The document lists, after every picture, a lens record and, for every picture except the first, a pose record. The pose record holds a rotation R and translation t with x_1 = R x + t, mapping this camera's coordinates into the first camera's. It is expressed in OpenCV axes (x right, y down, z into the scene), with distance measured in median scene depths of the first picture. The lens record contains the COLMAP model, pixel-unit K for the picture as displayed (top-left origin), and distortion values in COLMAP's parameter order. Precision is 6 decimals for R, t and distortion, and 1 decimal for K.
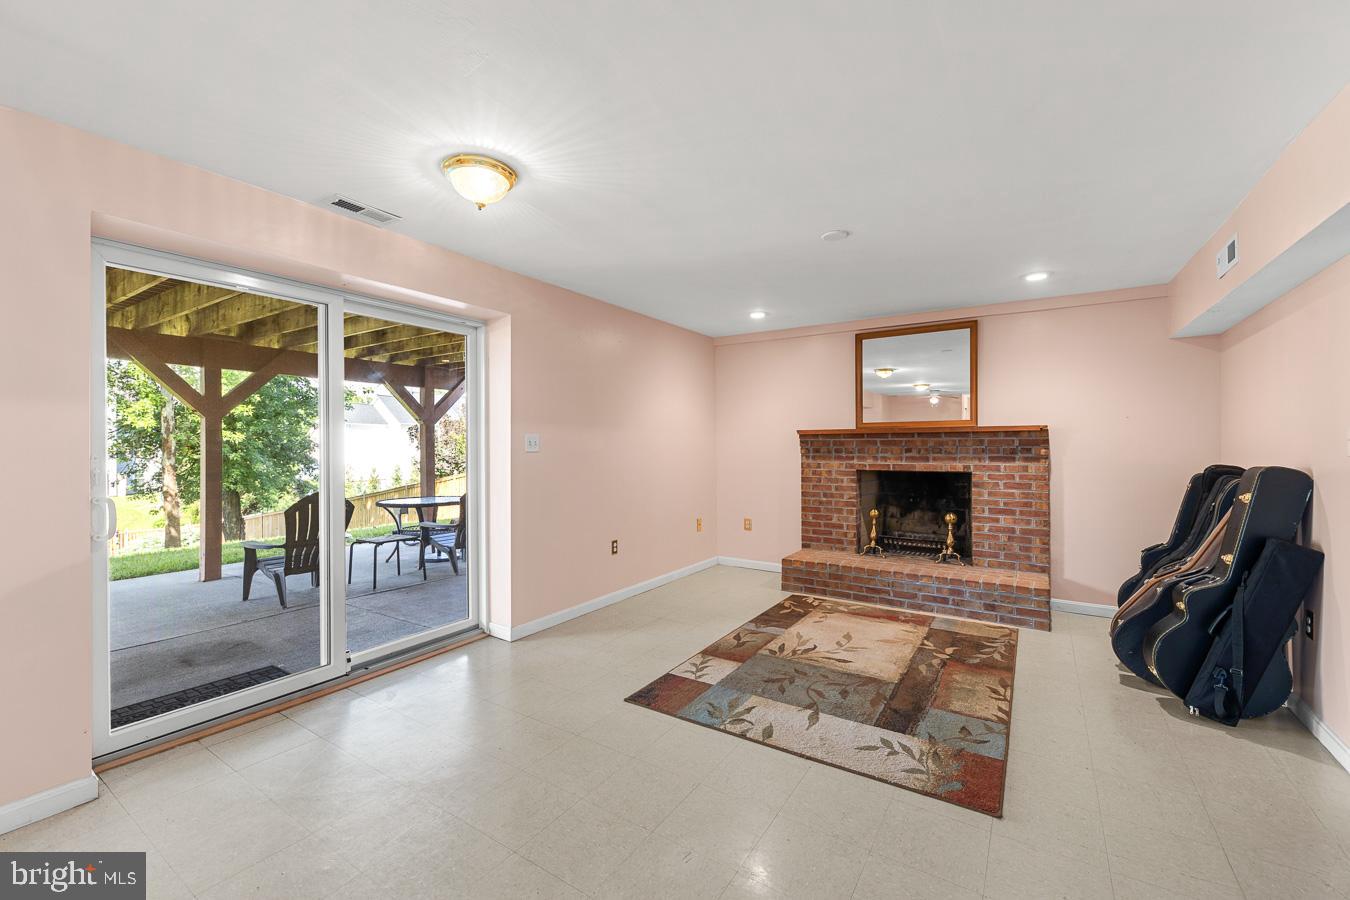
lens RADIAL K [[547.3, 0, 672.4], [0, 547.3, 449.7], [0, 0, 1]] dist [0.008184, -0.005103]
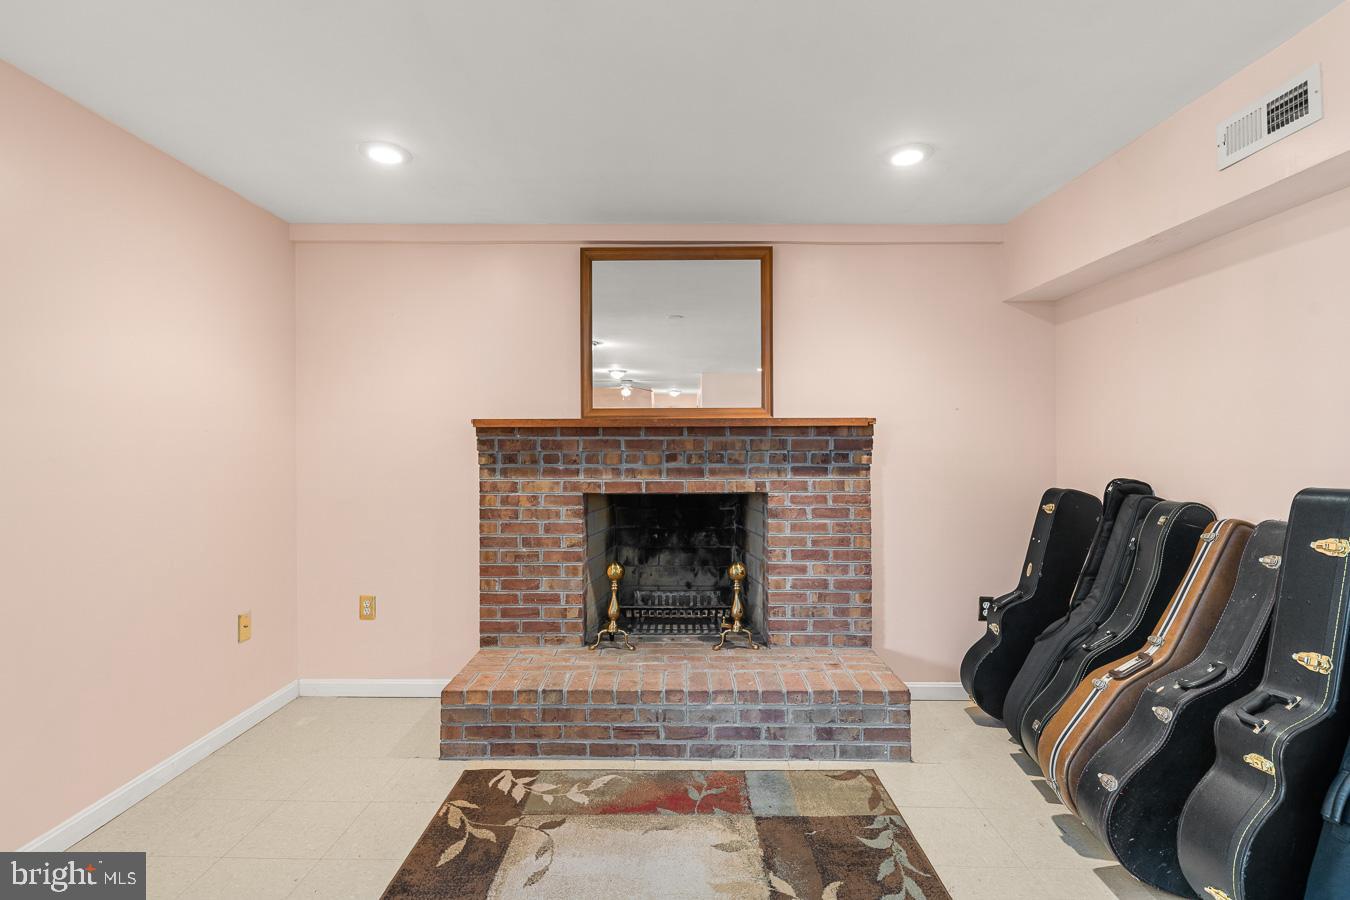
lens RADIAL K [[635.4, 0, 682.2], [0, 635.4, 440.8], [0, 0, 1]] dist [0.001559, -0.004405]
pose [[0.841457, 0.004995, 0.540300, 0.083421], [0.002582, 0.999909, -0.013265, -0.007999], [-0.540317, 0.012557, 0.841368, 0.454969]]
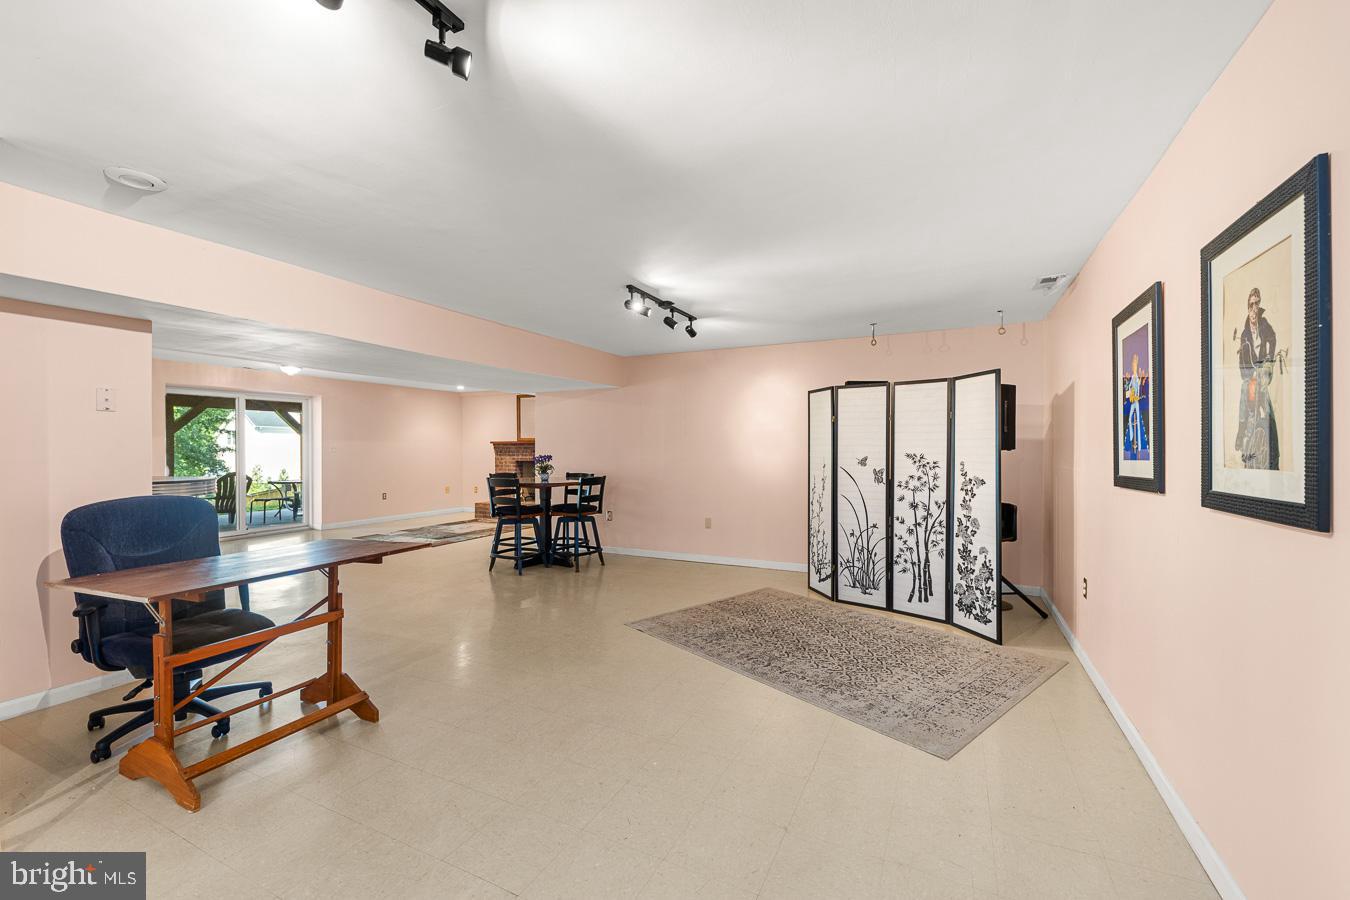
lens RADIAL K [[547.3, 0, 682.7], [0, 547.3, 448.8], [0, 0, 1]] dist [0.008184, -0.005103]
pose [[0.992144, 0.005349, 0.124985, 0.787415], [-0.003611, 0.999894, -0.014124, 0.020445], [-0.125047, 0.013562, 0.992058, -1.279297]]
